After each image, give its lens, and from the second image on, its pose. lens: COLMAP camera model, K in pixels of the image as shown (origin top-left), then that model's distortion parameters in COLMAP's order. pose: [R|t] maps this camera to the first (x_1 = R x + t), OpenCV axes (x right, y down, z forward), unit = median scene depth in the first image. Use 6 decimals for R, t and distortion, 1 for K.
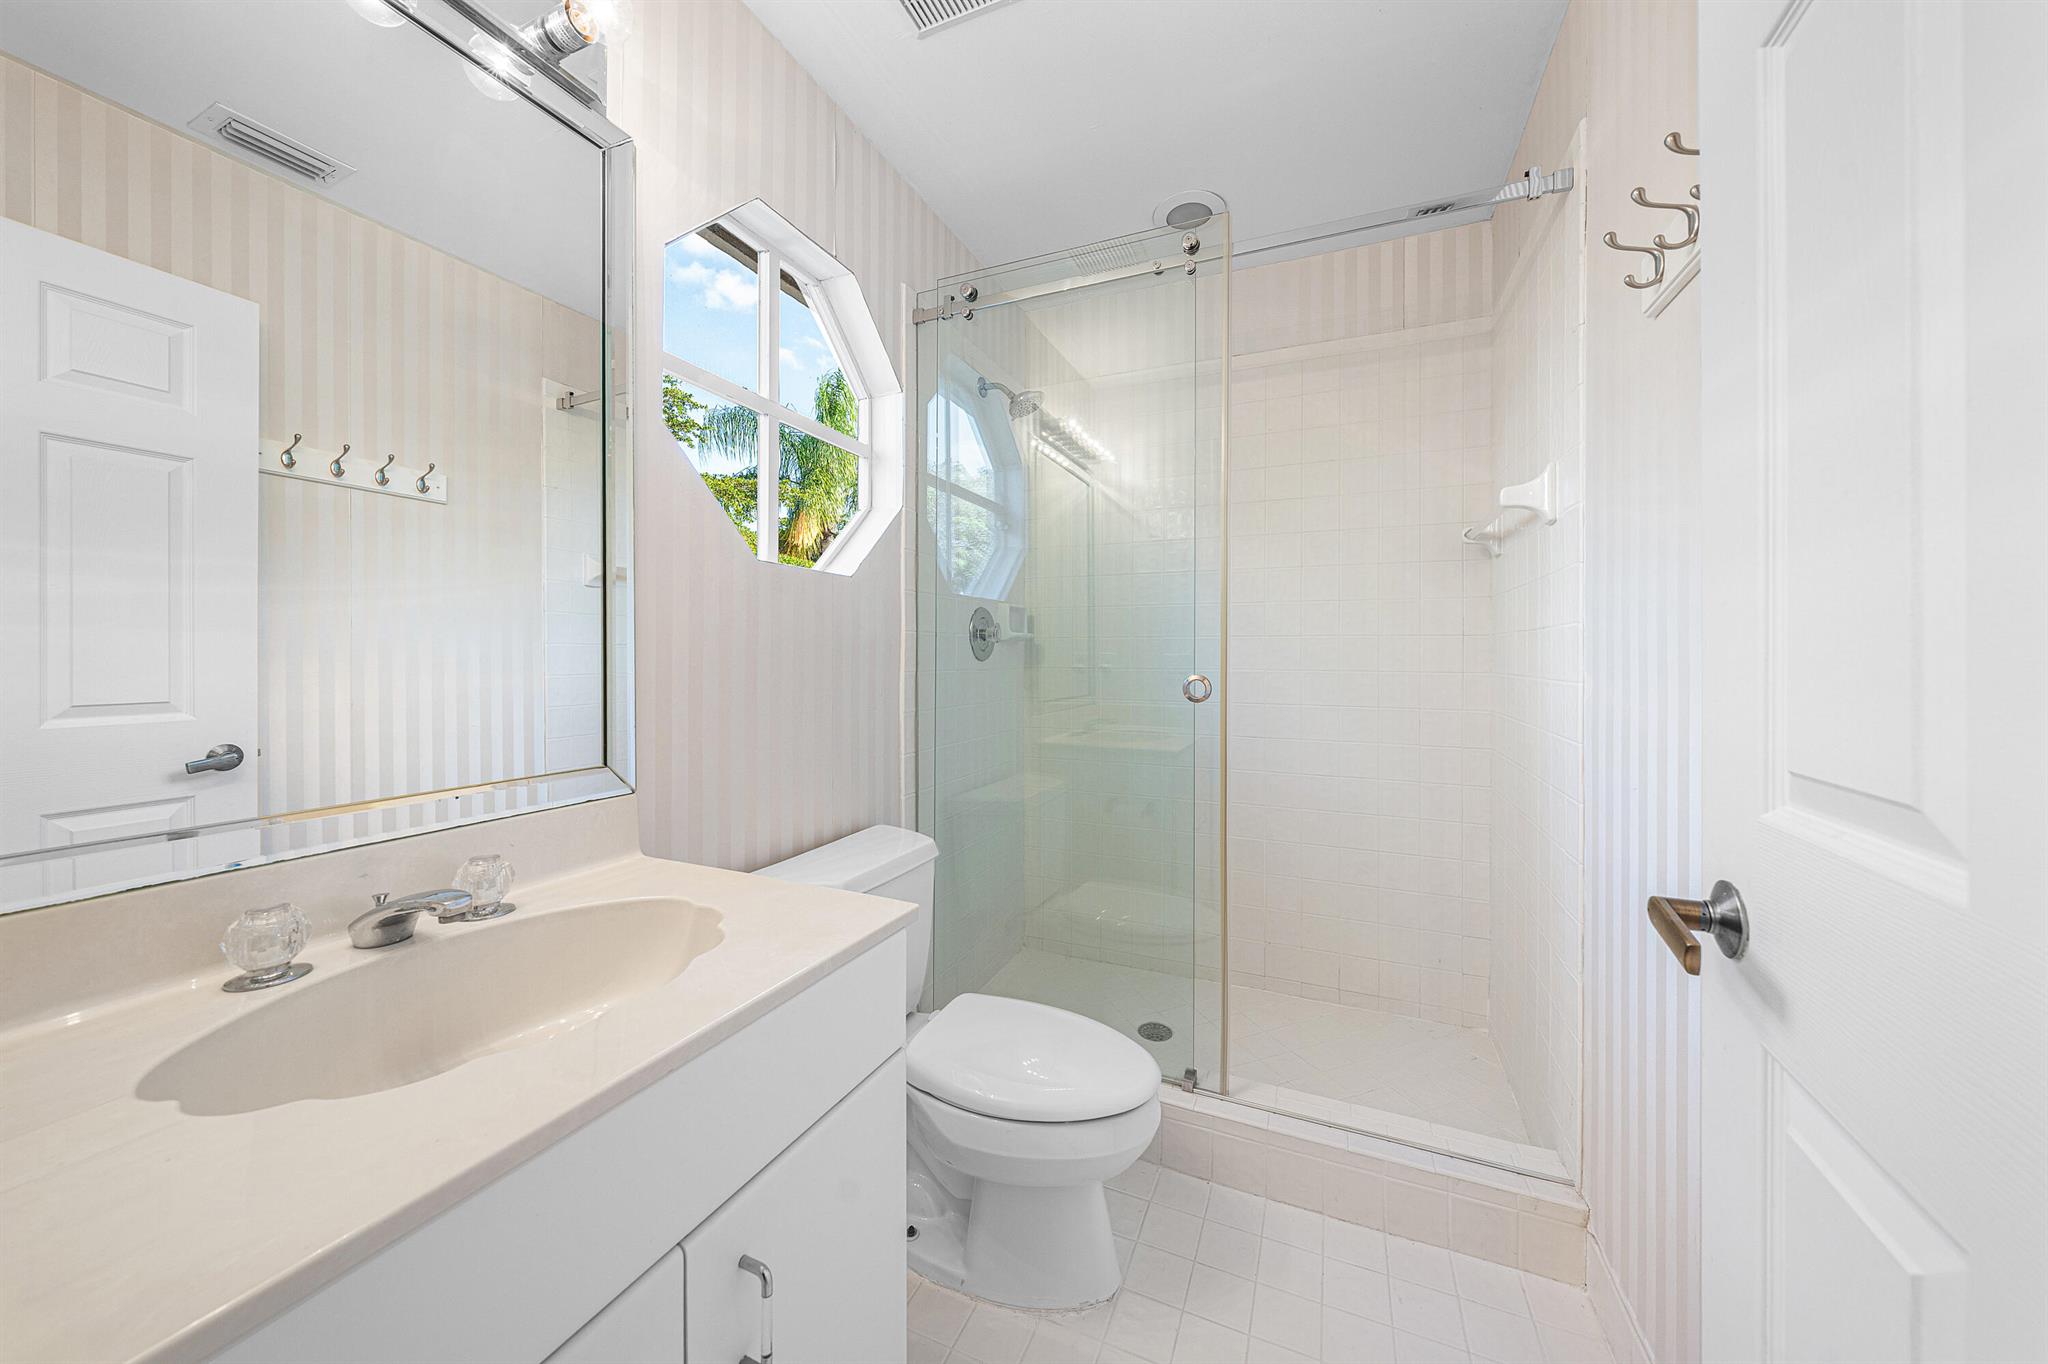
lens RADIAL K [[706.5, 0, 1024.9], [0, 706.5, 663.4], [0, 0, 1]] dist [0.000561, 0.000016]
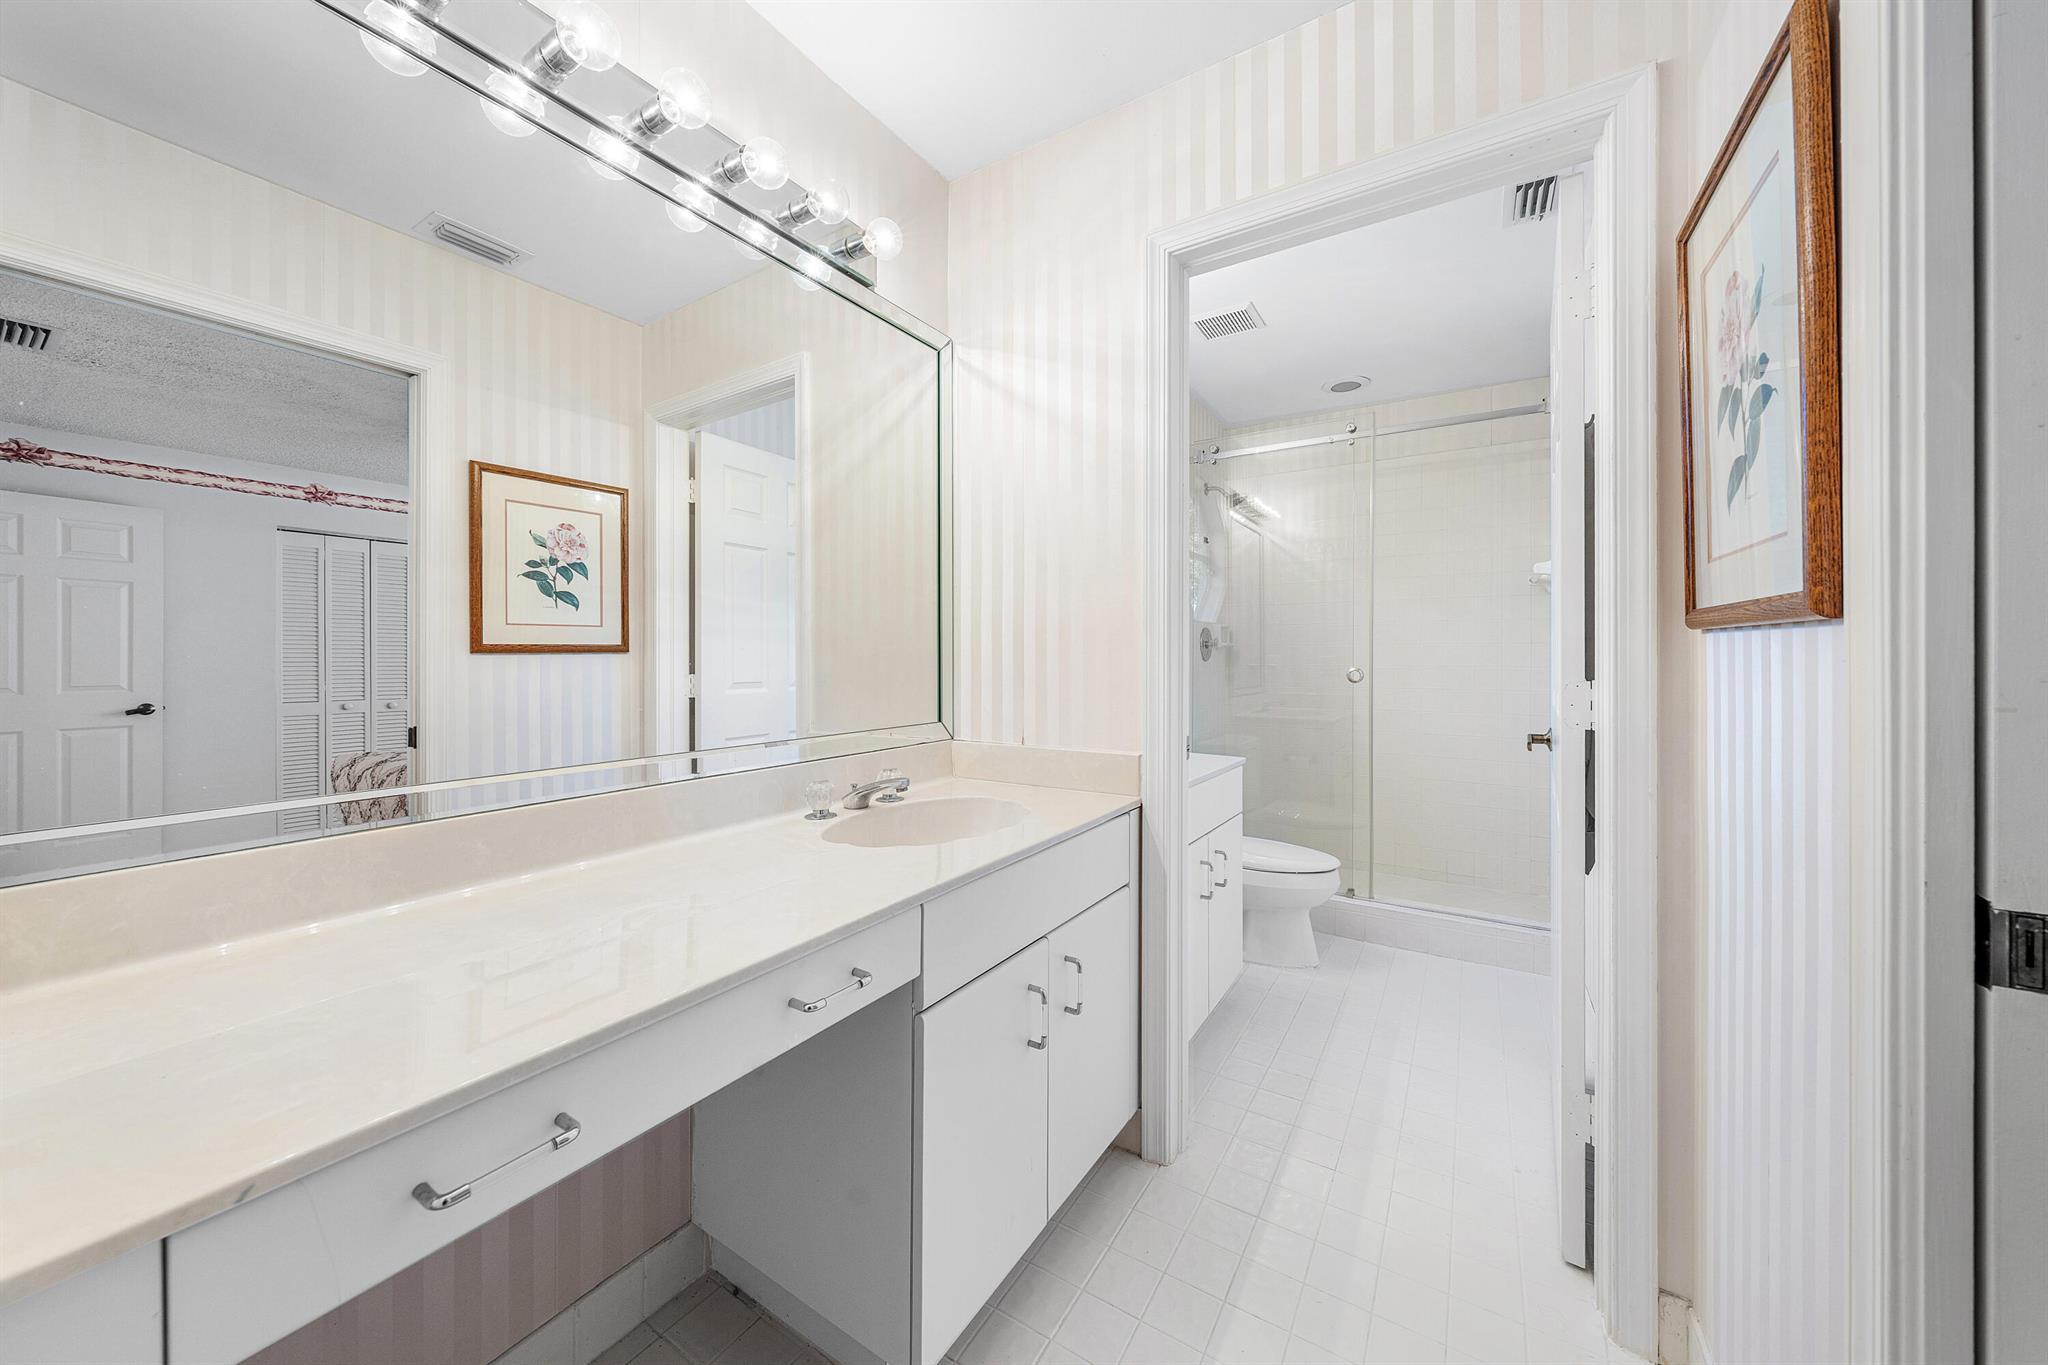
lens RADIAL K [[706.5, 0, 1025.3], [0, 706.5, 664.3], [0, 0, 1]] dist [0.000561, 0.000016]
pose [[0.987658, 0.002596, -0.156607, -0.202073], [-0.003179, 0.999989, -0.003474, 0.010461], [0.156596, 0.003929, 0.987655, -0.604441]]
